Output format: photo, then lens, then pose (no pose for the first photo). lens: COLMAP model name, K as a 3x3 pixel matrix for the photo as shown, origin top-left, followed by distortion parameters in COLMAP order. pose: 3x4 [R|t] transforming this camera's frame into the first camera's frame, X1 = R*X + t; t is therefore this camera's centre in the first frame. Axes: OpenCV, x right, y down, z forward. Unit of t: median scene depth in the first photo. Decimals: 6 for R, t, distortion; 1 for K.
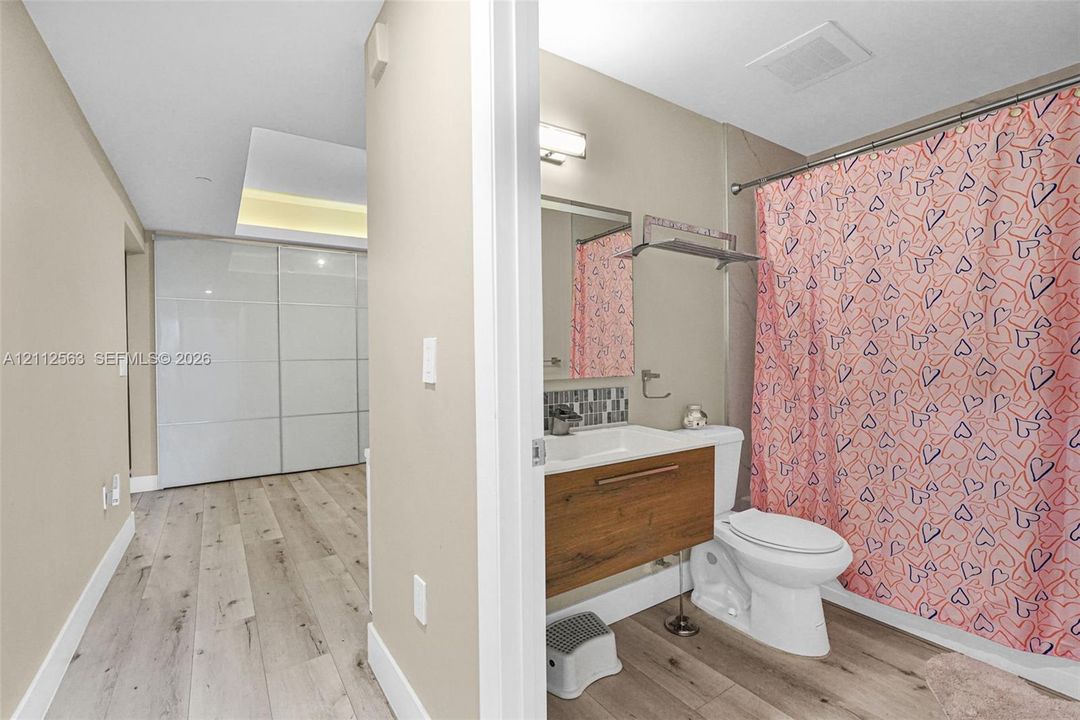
lens RADIAL K [[486.5, 0, 540.0], [0, 486.5, 360.0], [0, 0, 1]] dist [-0.000155, 0.000612]
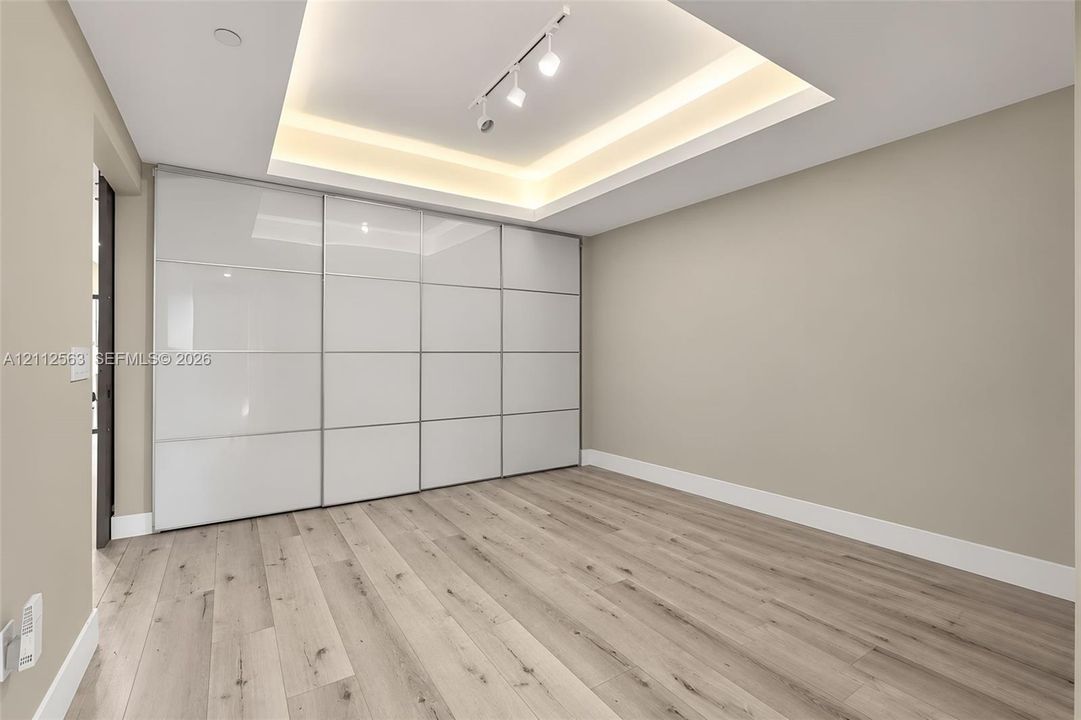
lens RADIAL K [[471.5, 0, 544.6], [0, 471.5, 355.6], [0, 0, 1]] dist [-0.014428, -0.000732]
pose [[0.999584, 0.028856, -0.000085, -0.224949], [-0.028854, 0.999547, 0.008513, -0.010657], [0.000331, -0.008507, 0.999964, 0.328716]]
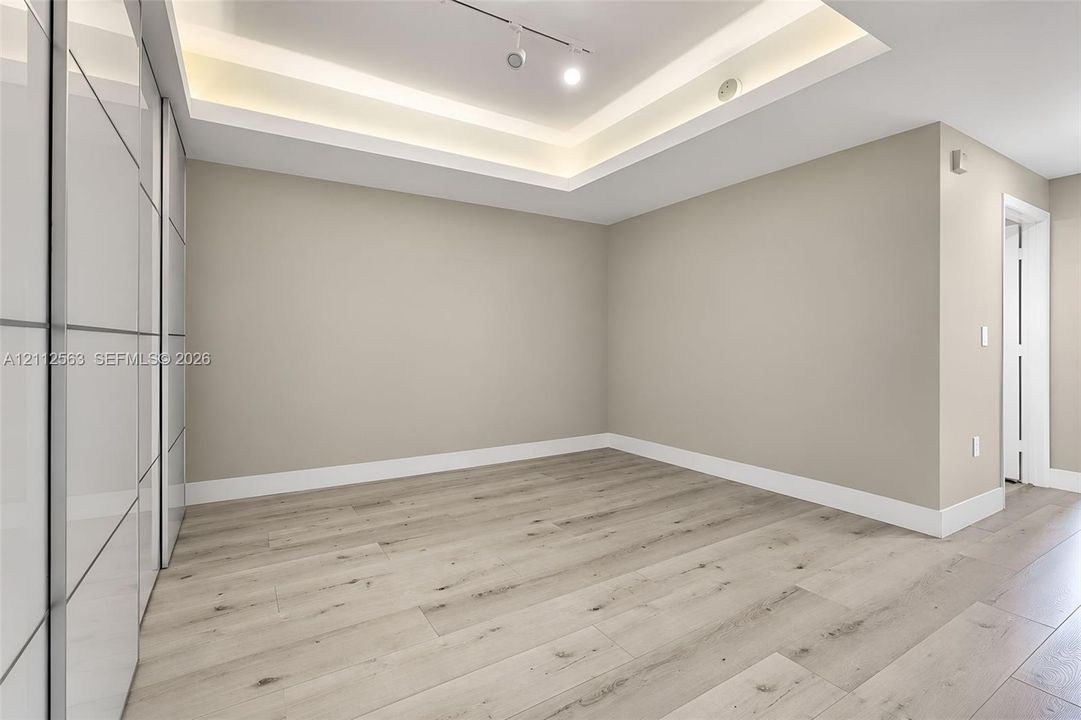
lens RADIAL K [[456.0, 0, 522.9], [0, 456.0, 338.2], [0, 0, 1]] dist [-0.000400, 0.000080]
pose [[0.067106, 0.017651, 0.997590, -0.751044], [-0.001206, 0.999844, -0.017609, 0.015038], [-0.997745, -0.000022, 0.067117, 0.884197]]
